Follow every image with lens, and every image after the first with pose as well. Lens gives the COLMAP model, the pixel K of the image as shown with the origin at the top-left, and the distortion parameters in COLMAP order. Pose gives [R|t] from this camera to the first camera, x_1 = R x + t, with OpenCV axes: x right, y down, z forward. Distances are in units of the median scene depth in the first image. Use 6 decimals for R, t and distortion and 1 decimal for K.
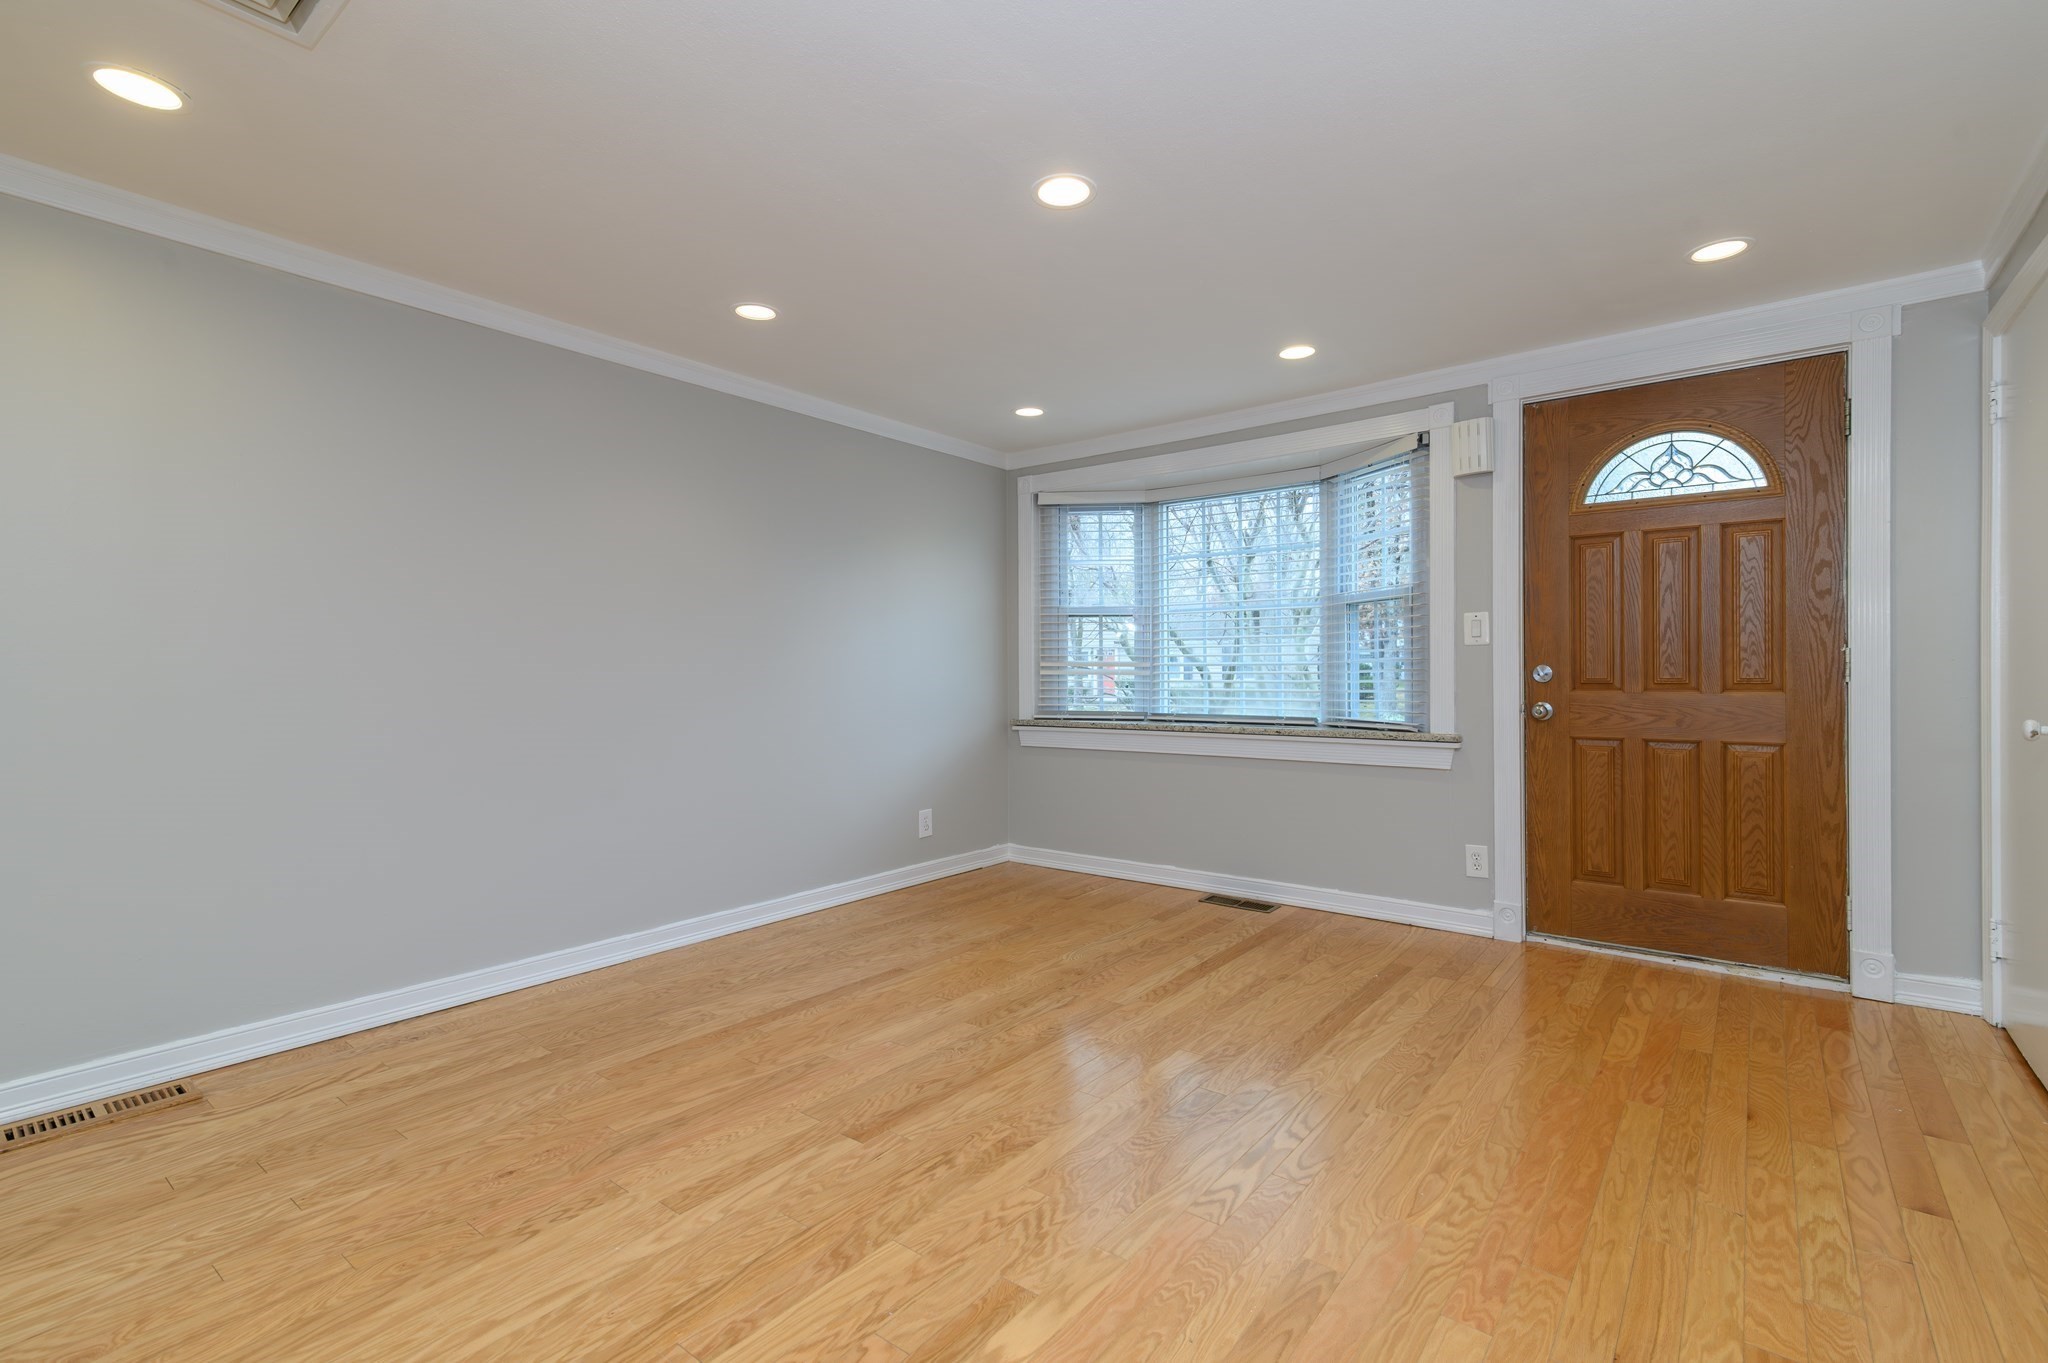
lens RADIAL K [[921.7, 0, 1024.0], [0, 921.7, 681.5], [0, 0, 1]] dist [0.016619, -0.001568]
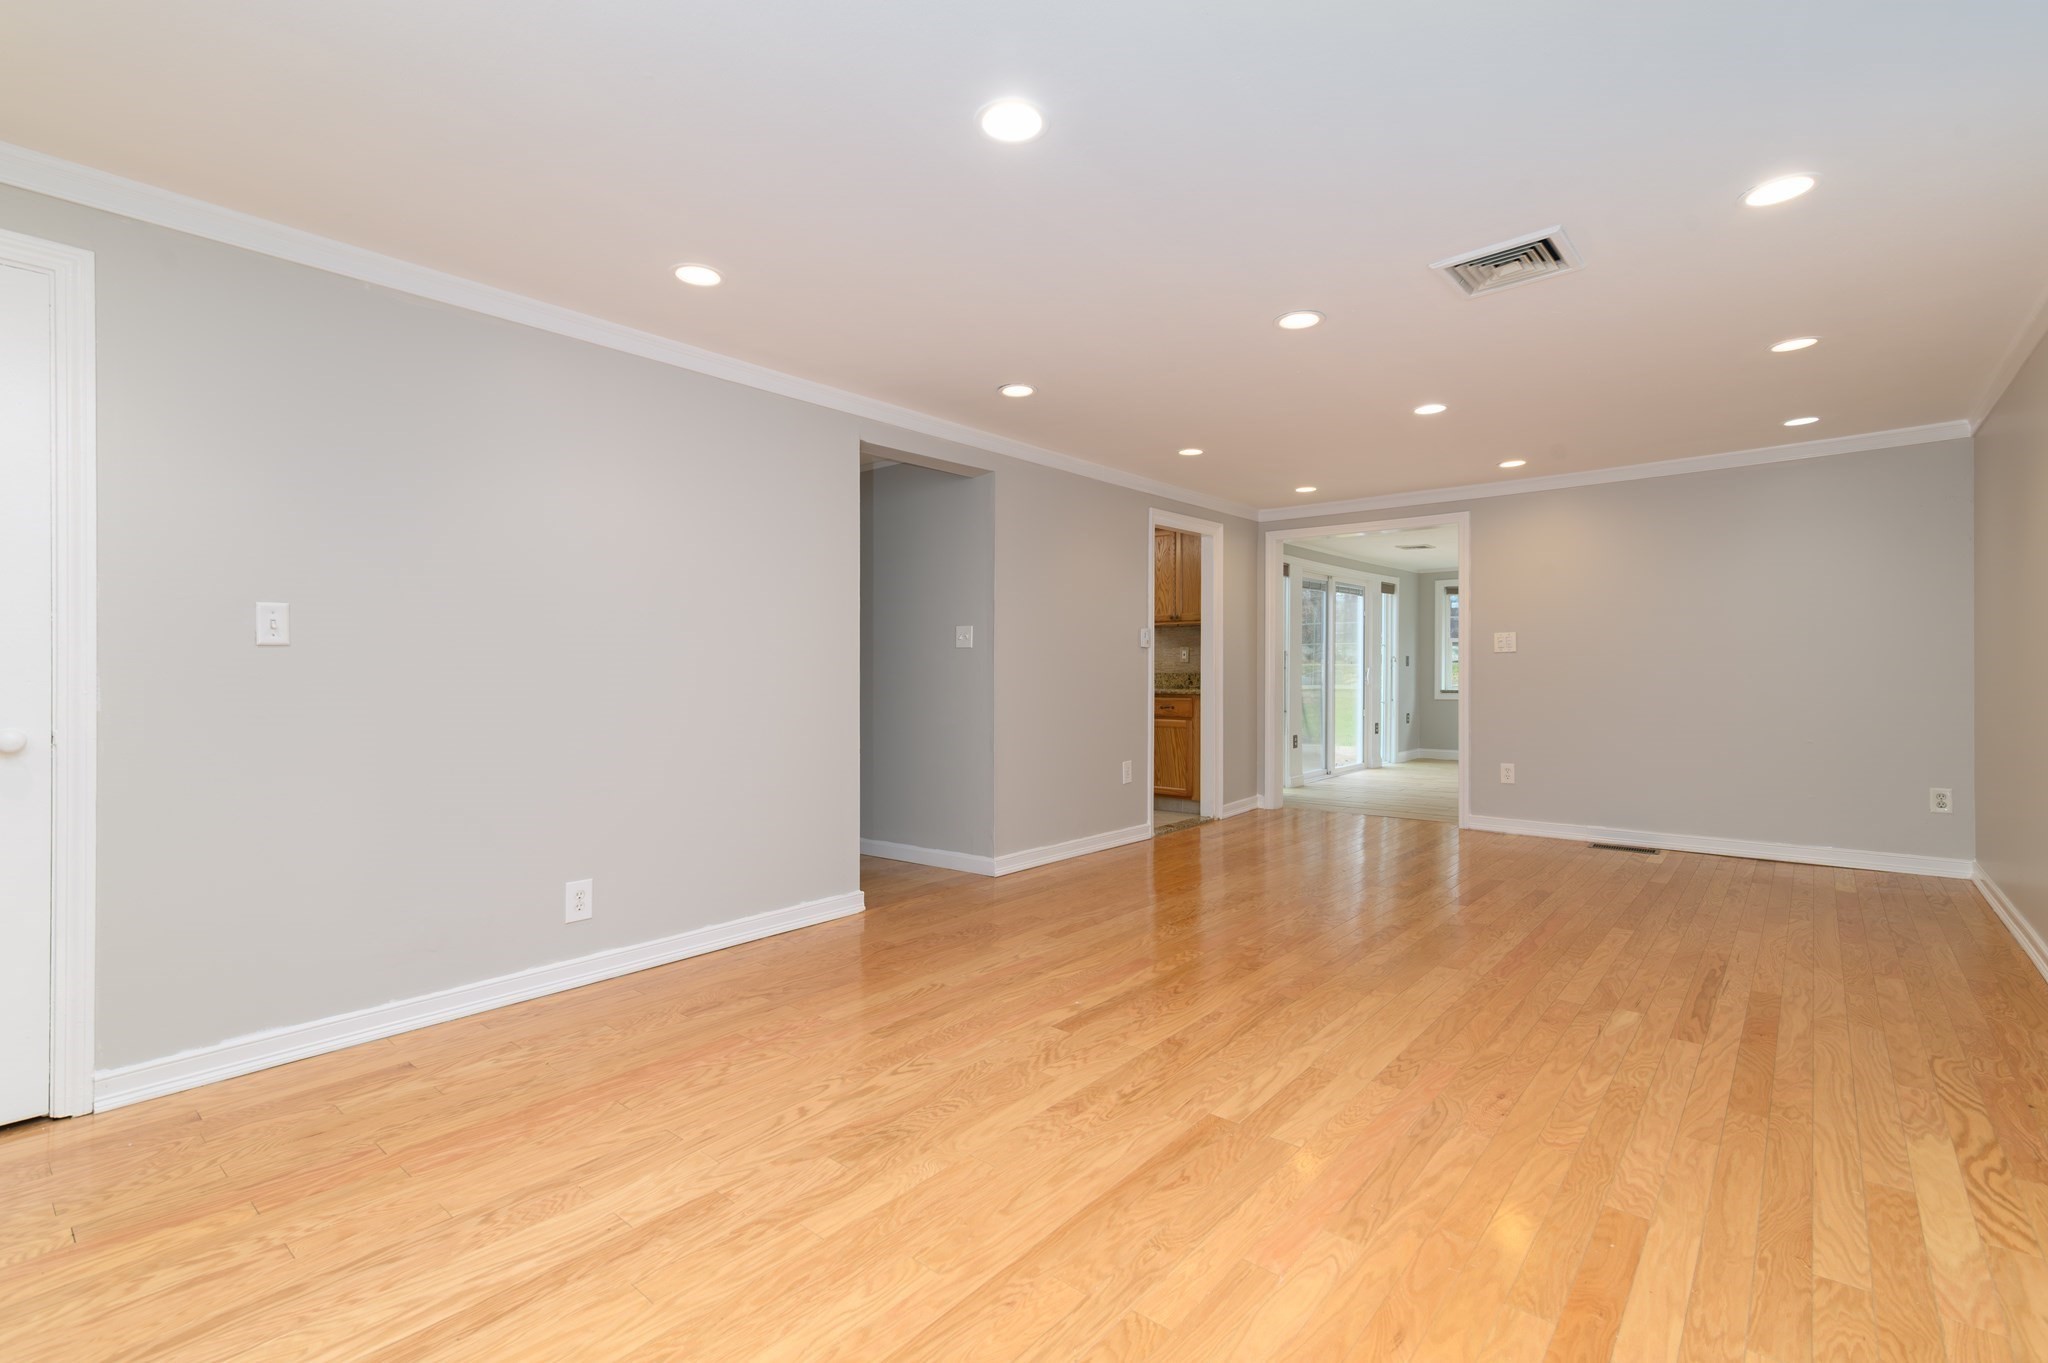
lens RADIAL K [[921.7, 0, 1024.0], [0, 921.7, 681.5], [0, 0, 1]] dist [0.016619, -0.001568]
pose [[-0.999264, 0.008080, 0.037505, -0.004644], [0.008813, 0.999773, 0.019410, -0.020295], [-0.037339, 0.019726, -0.999108, 2.076259]]
